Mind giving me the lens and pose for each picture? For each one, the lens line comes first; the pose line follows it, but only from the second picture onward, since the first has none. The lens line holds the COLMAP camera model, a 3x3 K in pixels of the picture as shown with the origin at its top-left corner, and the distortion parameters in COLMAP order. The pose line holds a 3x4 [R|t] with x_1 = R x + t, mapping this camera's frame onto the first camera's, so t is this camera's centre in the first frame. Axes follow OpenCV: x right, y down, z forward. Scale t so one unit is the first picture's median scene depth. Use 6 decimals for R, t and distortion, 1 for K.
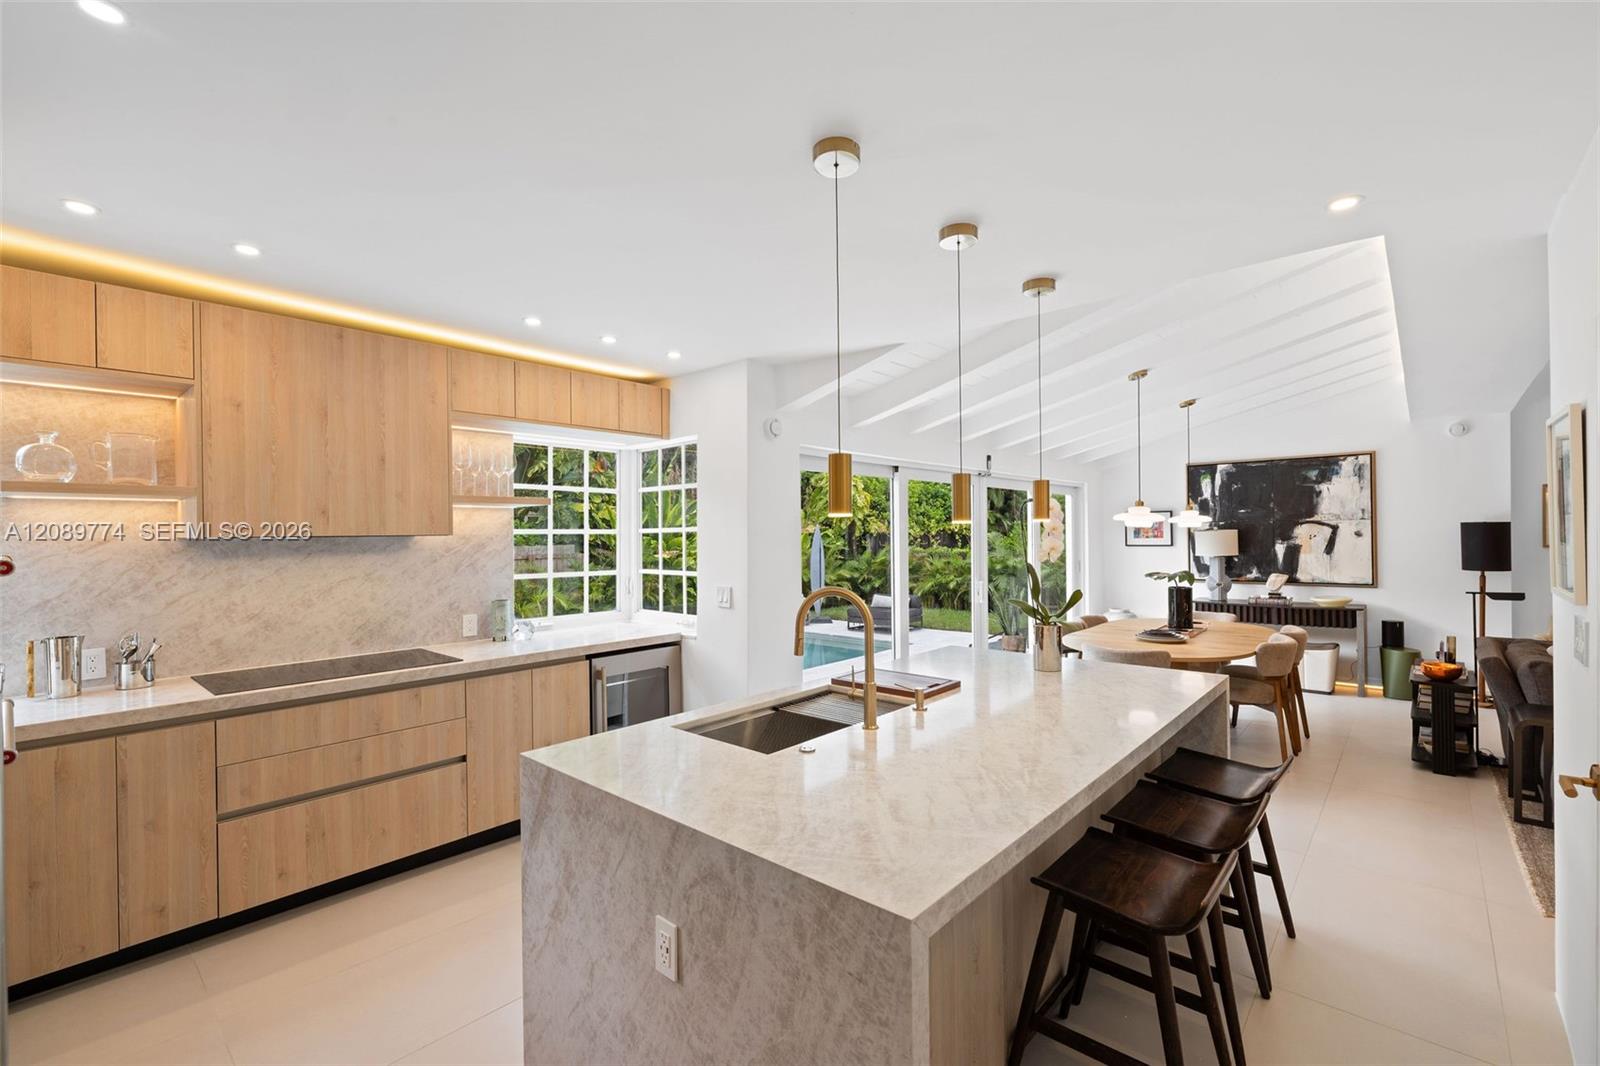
lens RADIAL K [[690.0, 0, 801.0], [0, 690.0, 537.2], [0, 0, 1]] dist [-0.000461, -0.000678]
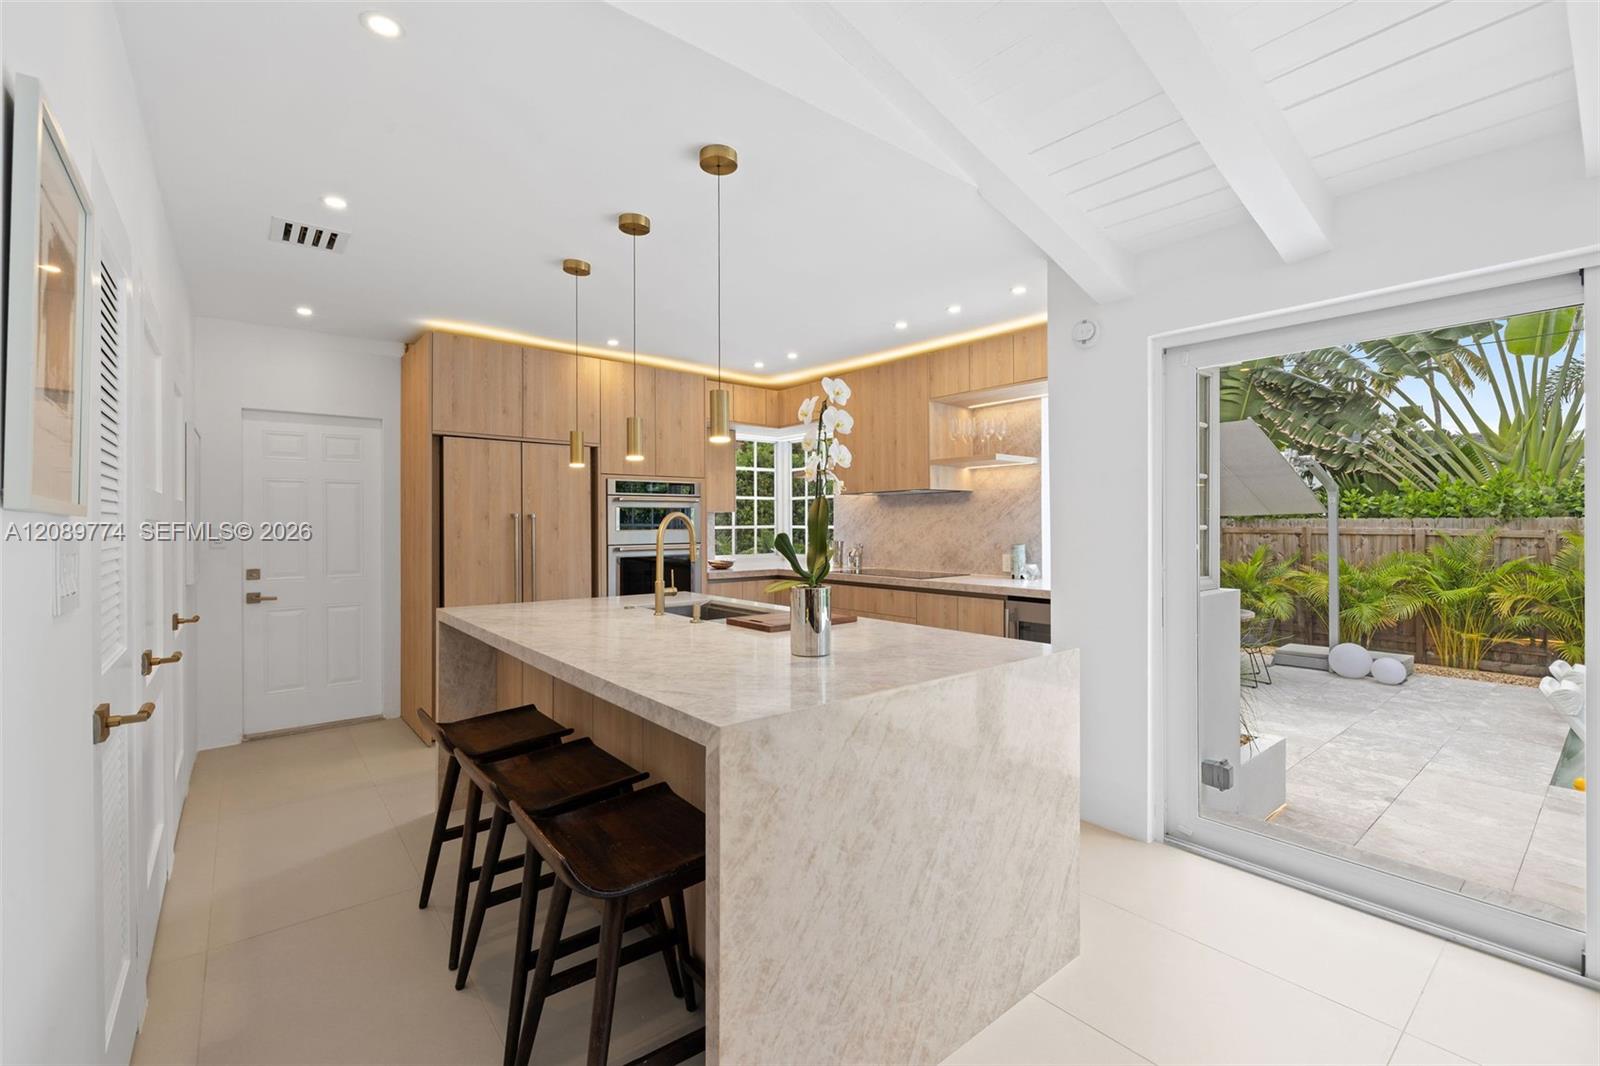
lens RADIAL K [[674.6, 0, 791.5], [0, 674.6, 527.5], [0, 0, 1]] dist [-0.003432, 0.001352]
pose [[-0.167702, 0.014416, -0.985732, 0.454049], [-0.000668, 0.999891, 0.014737, 0.028294], [0.985838, 0.003130, -0.167674, 0.491835]]
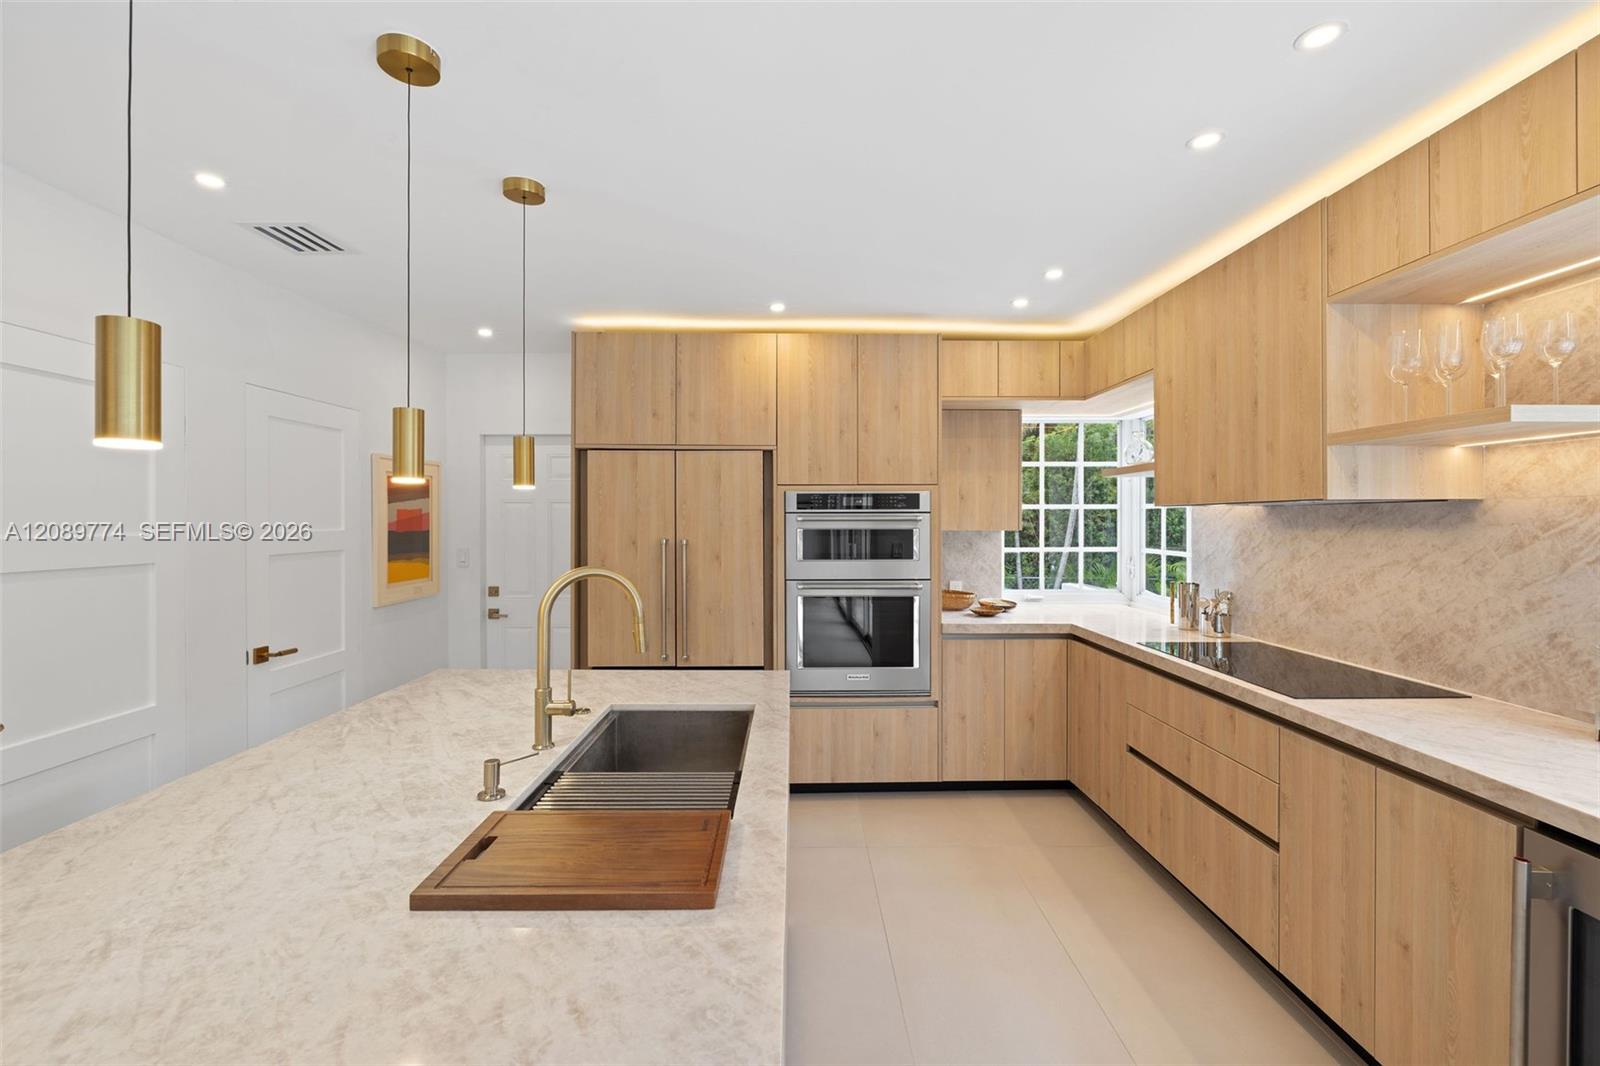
lens RADIAL K [[674.6, 0, 795.6], [0, 674.6, 522.0], [0, 0, 1]] dist [-0.003432, 0.001352]
pose [[-0.744150, 0.012031, -0.667904, 0.131312], [0.003263, 0.999891, 0.014375, 0.003774], [0.668005, 0.008518, -0.744108, 0.583922]]
